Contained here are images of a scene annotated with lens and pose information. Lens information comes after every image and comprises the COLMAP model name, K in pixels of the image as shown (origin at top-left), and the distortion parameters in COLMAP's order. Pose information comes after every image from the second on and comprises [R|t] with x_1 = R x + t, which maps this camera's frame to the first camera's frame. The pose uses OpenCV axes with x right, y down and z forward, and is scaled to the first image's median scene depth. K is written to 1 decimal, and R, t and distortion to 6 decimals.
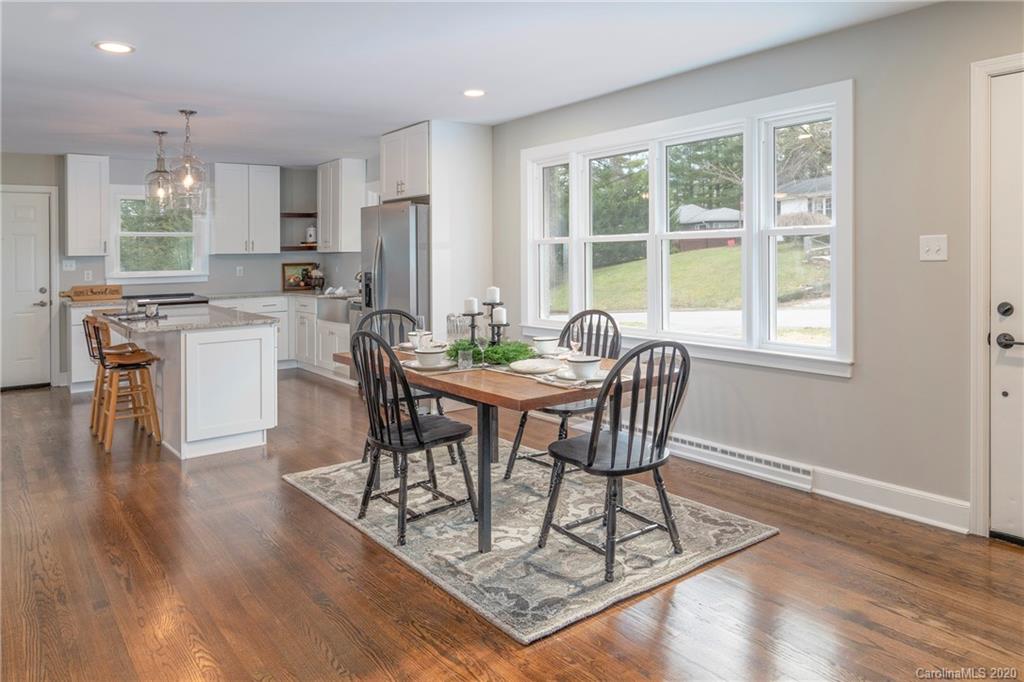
lens RADIAL K [[685.1, 0, 513.9], [0, 685.1, 270.6], [0, 0, 1]] dist [-0.004122, -0.002576]
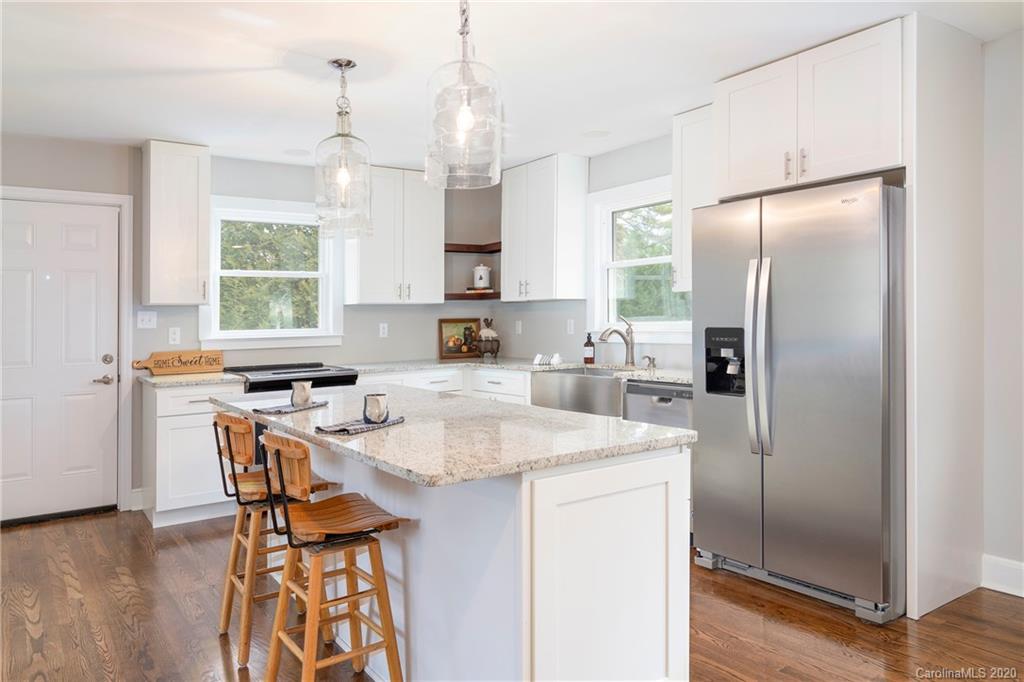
lens RADIAL K [[712.4, 0, 514.5], [0, 712.4, 323.1], [0, 0, 1]] dist [-0.001846, 0.000438]
pose [[0.998777, -0.001561, -0.049410, -0.262668], [0.000744, 0.999863, -0.016544, 0.006371], [0.049429, 0.016487, 0.998642, 0.336667]]
